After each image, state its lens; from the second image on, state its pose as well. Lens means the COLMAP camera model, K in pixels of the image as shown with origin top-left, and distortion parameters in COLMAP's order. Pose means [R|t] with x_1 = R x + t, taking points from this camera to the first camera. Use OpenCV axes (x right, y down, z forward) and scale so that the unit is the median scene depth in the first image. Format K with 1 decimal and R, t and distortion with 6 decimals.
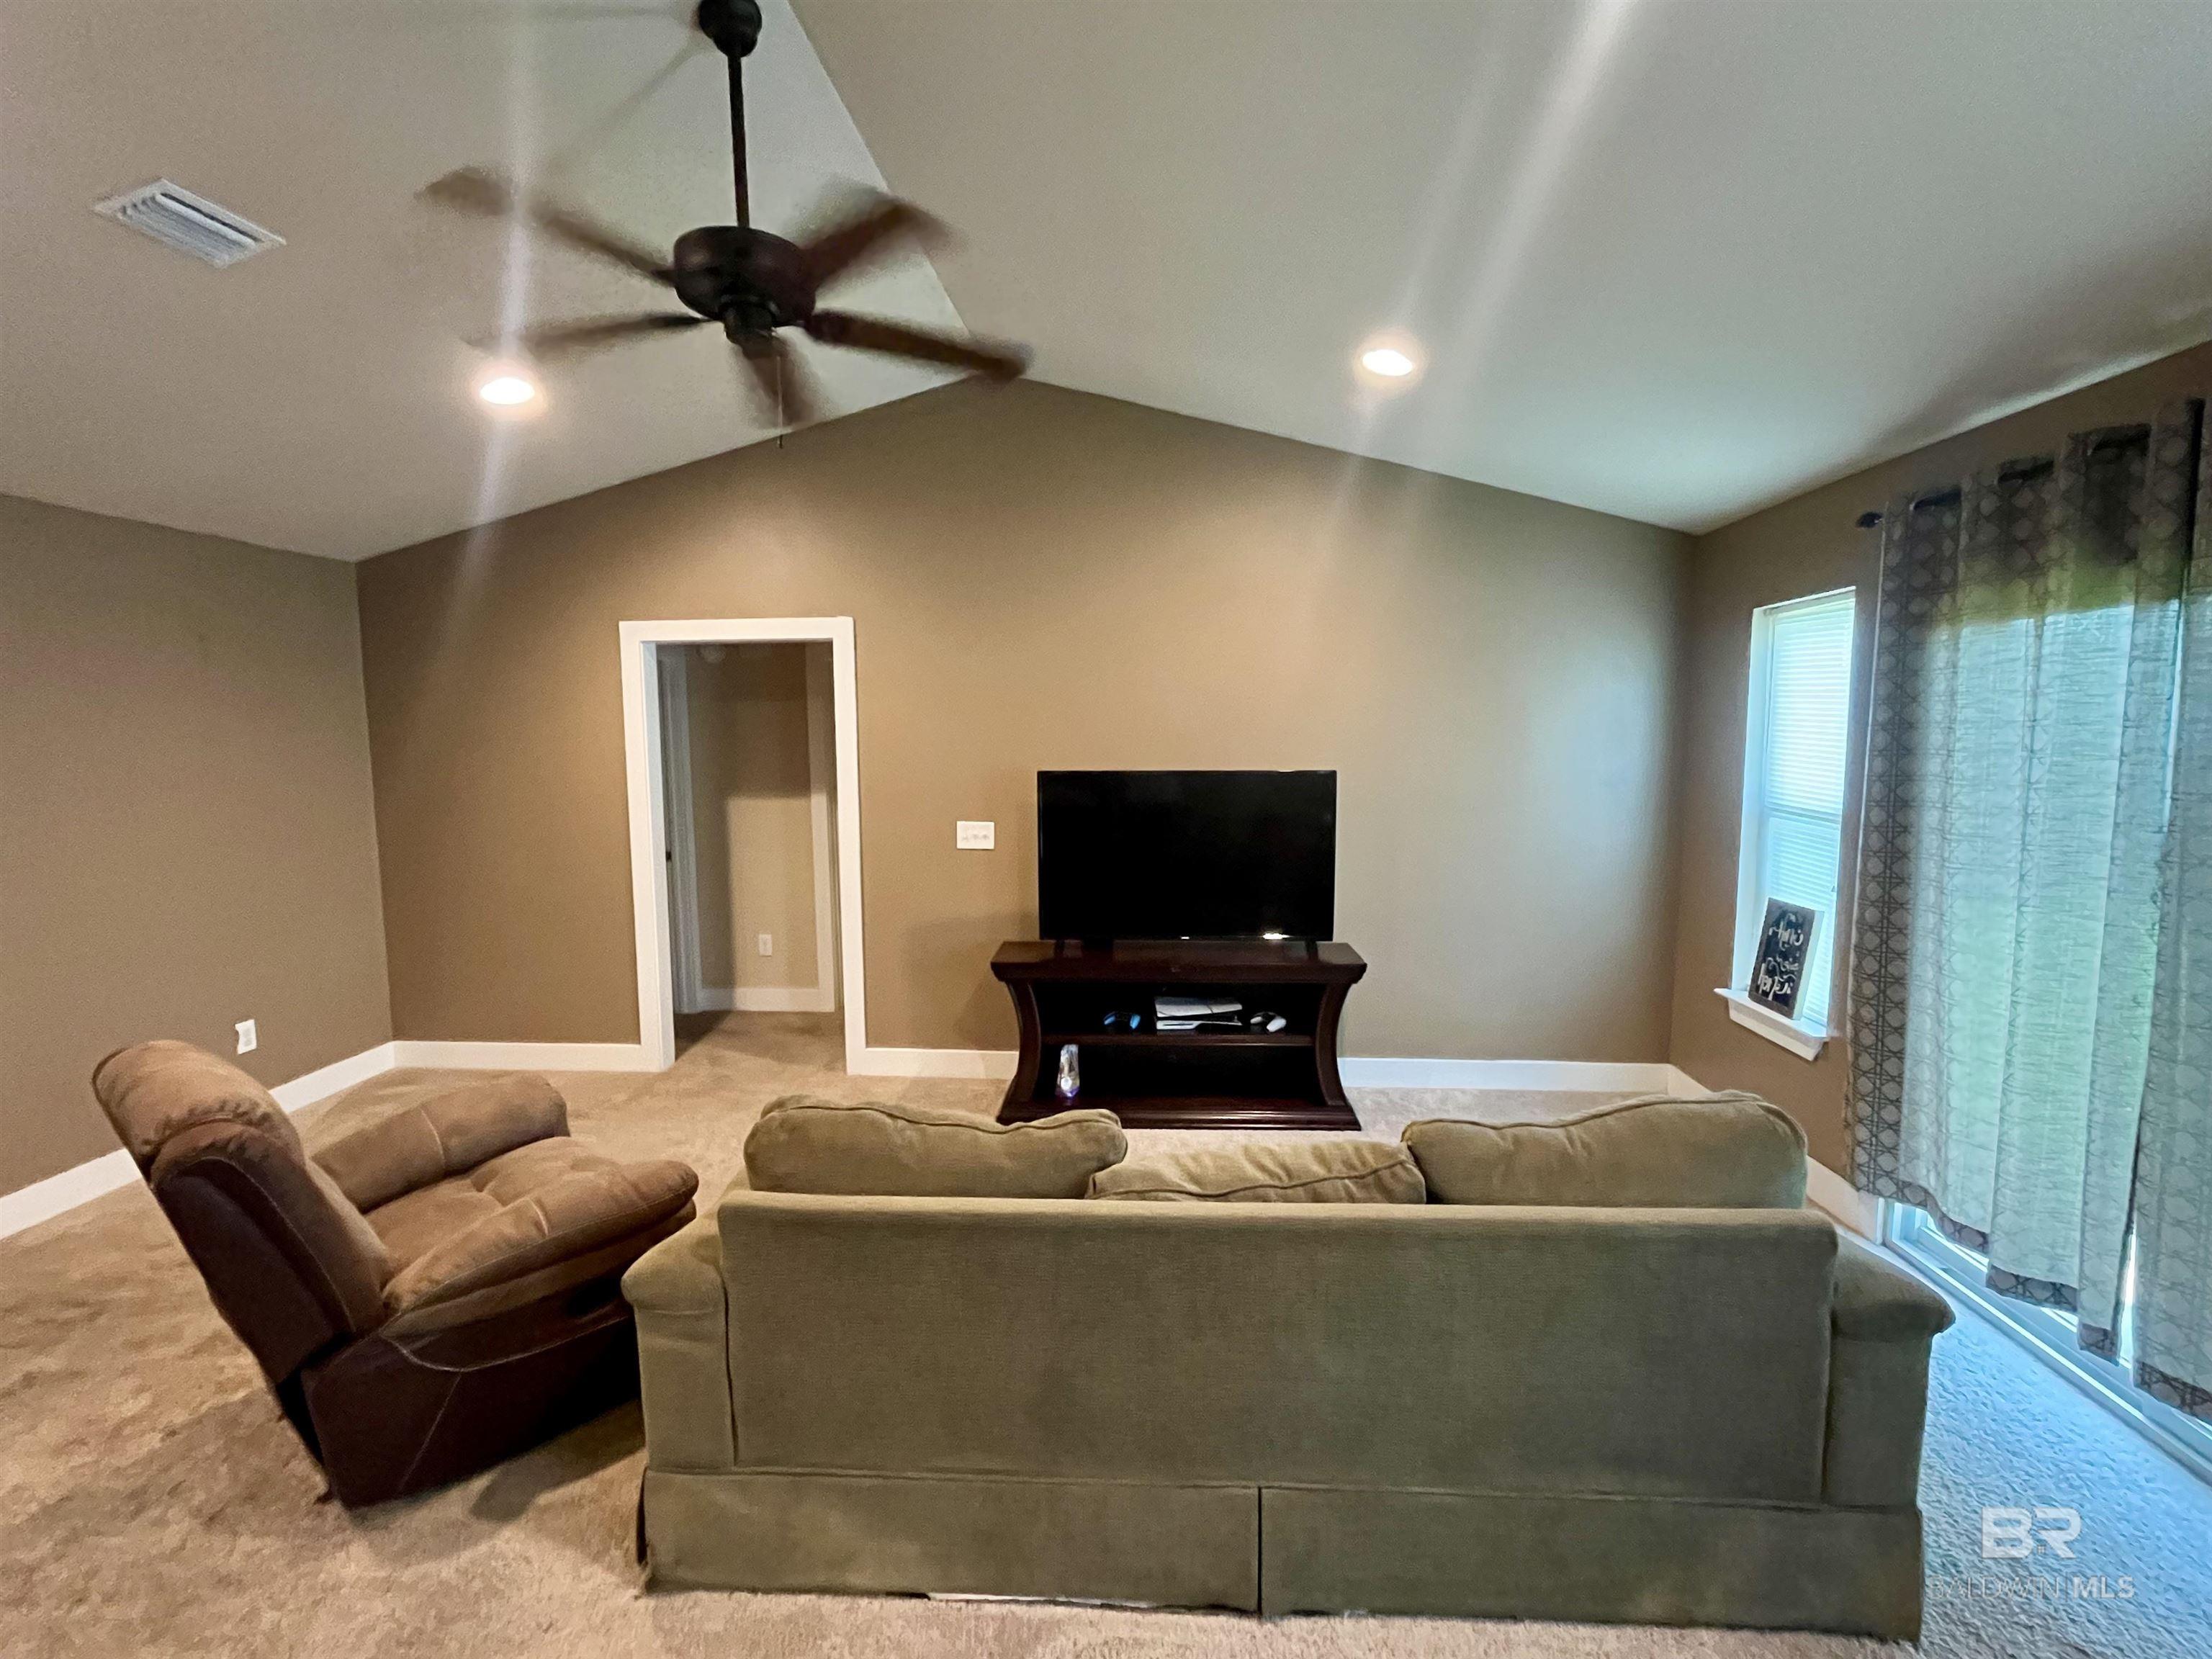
lens RADIAL K [[999.5, 0, 1103.1], [0, 999.5, 825.2], [0, 0, 1]] dist [-0.001483, -0.000343]
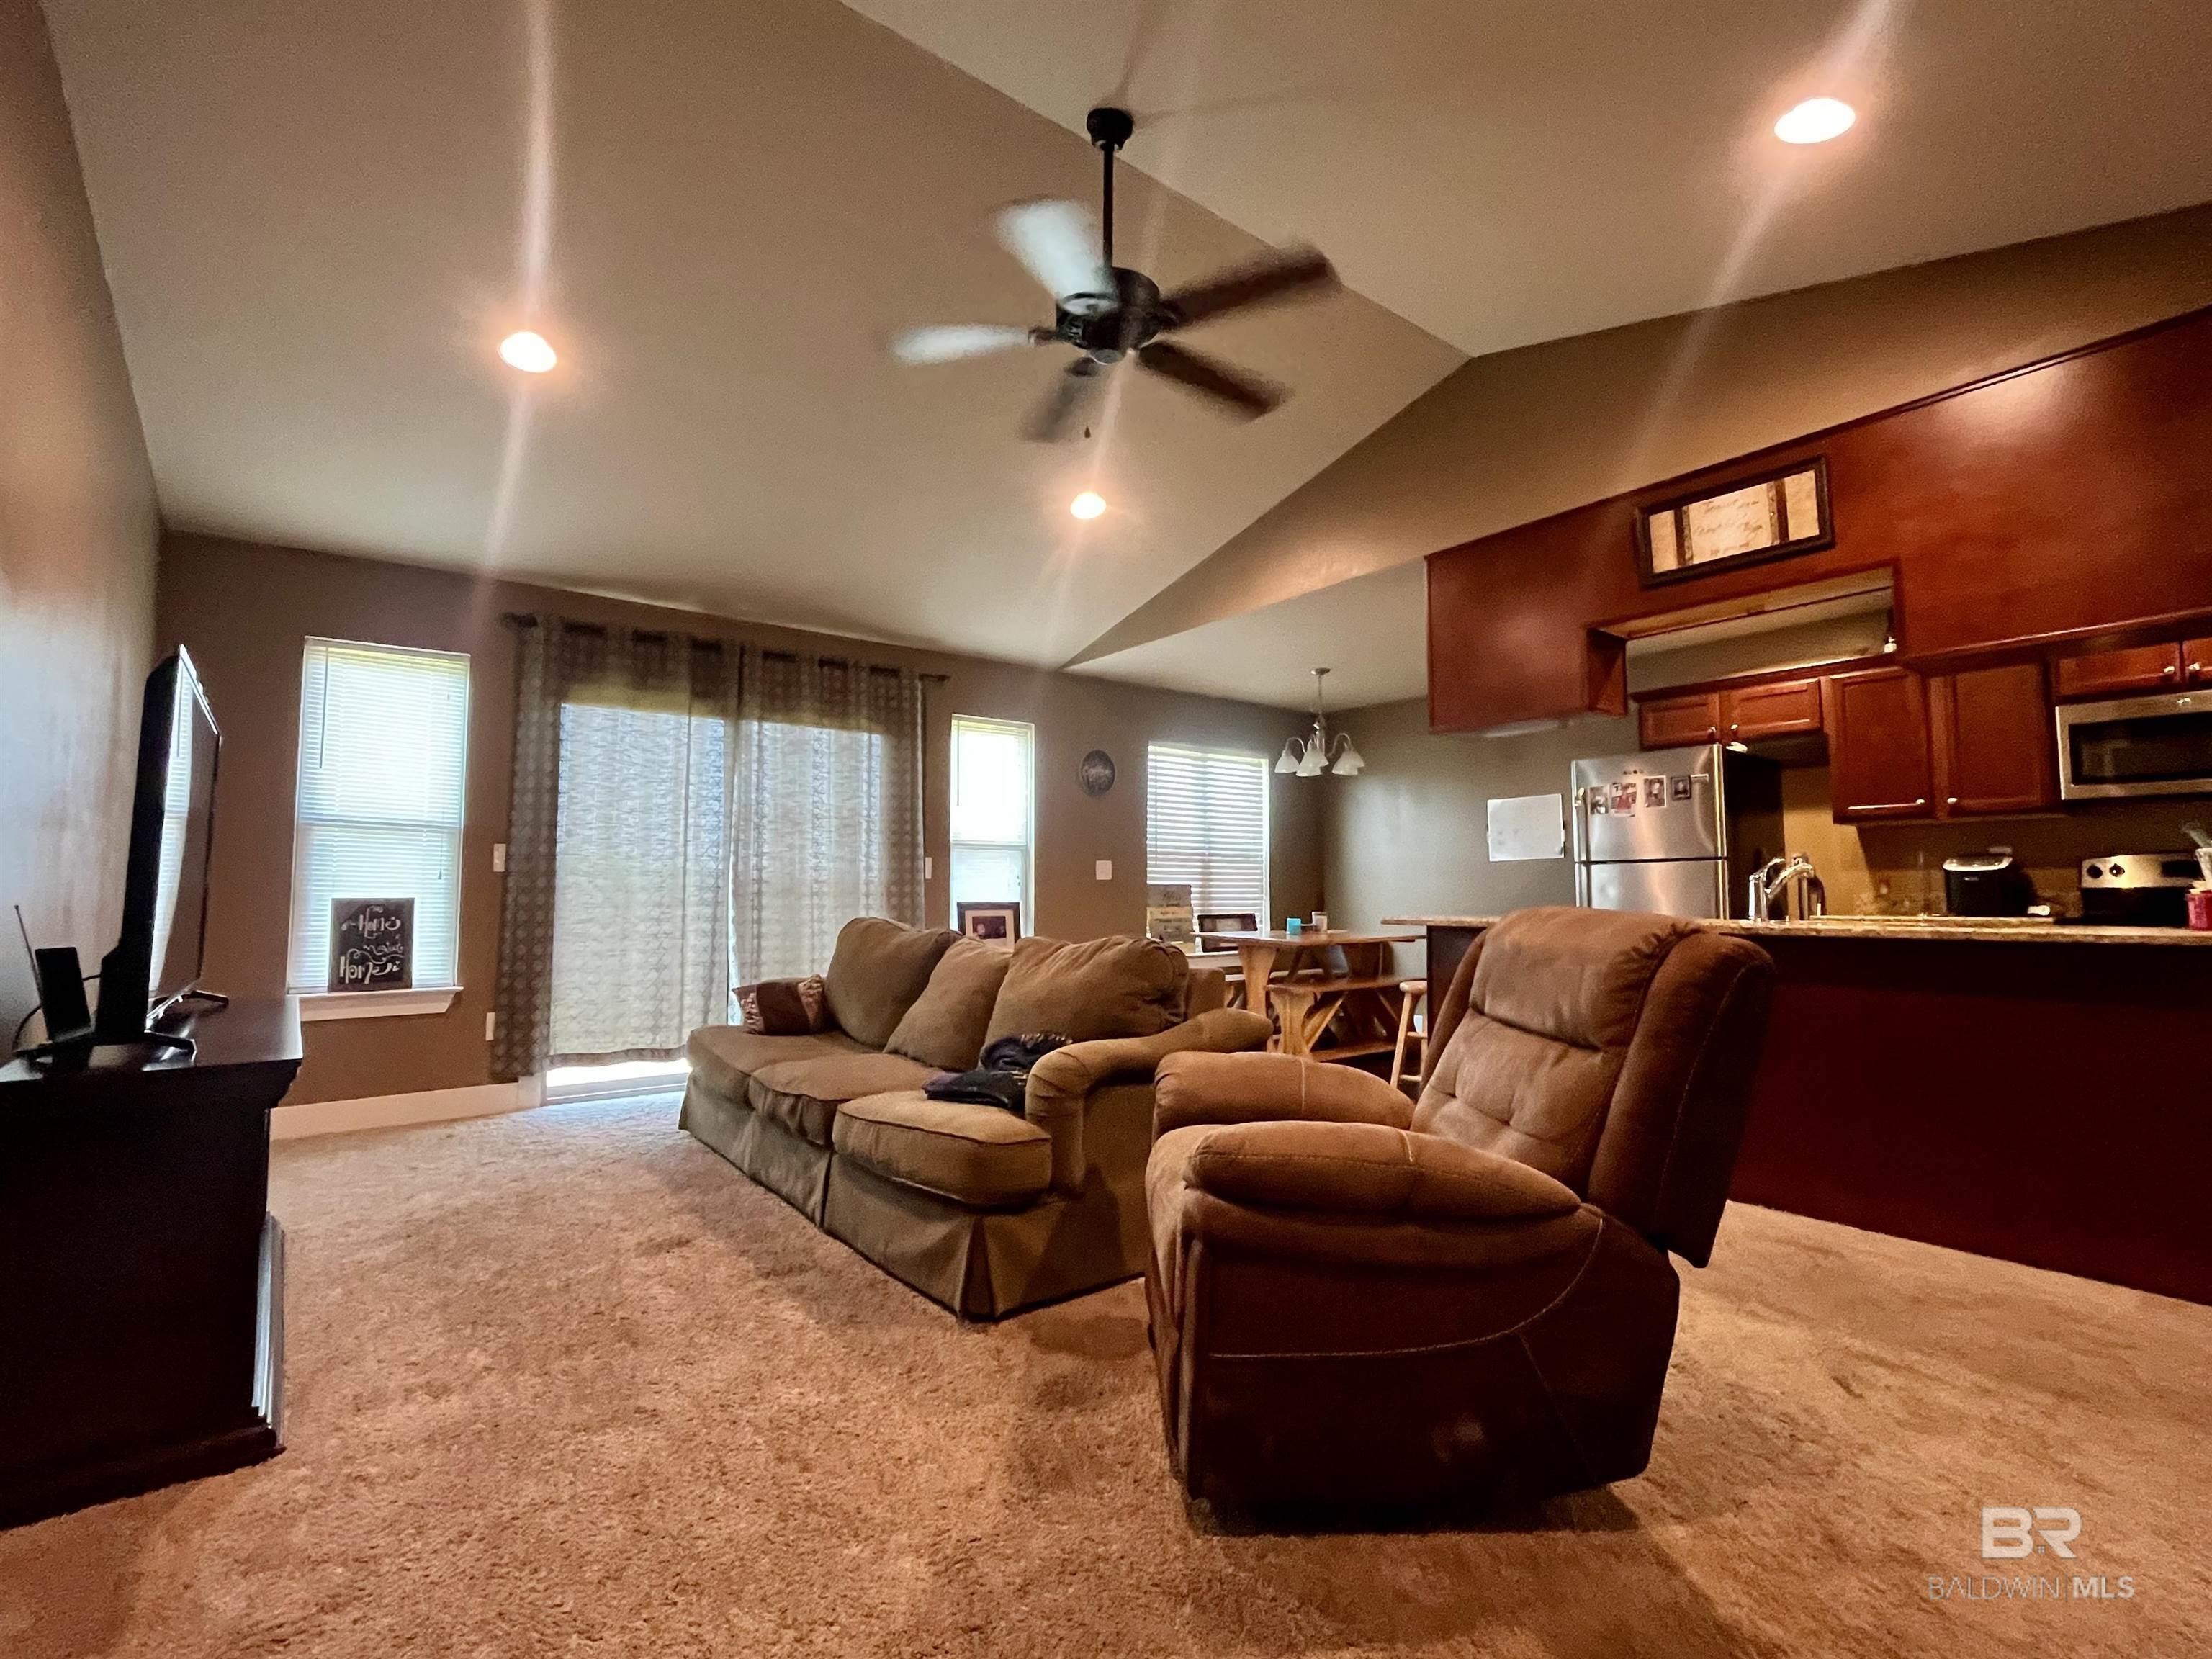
lens RADIAL K [[999.5, 0, 1105.5], [0, 999.5, 825.5], [0, 0, 1]] dist [-0.001483, -0.000343]
pose [[-0.661281, 0.058847, 0.747827, -0.783851], [0.075766, 0.997060, -0.011462, 0.074184], [-0.746302, 0.049081, -0.663795, 1.163502]]
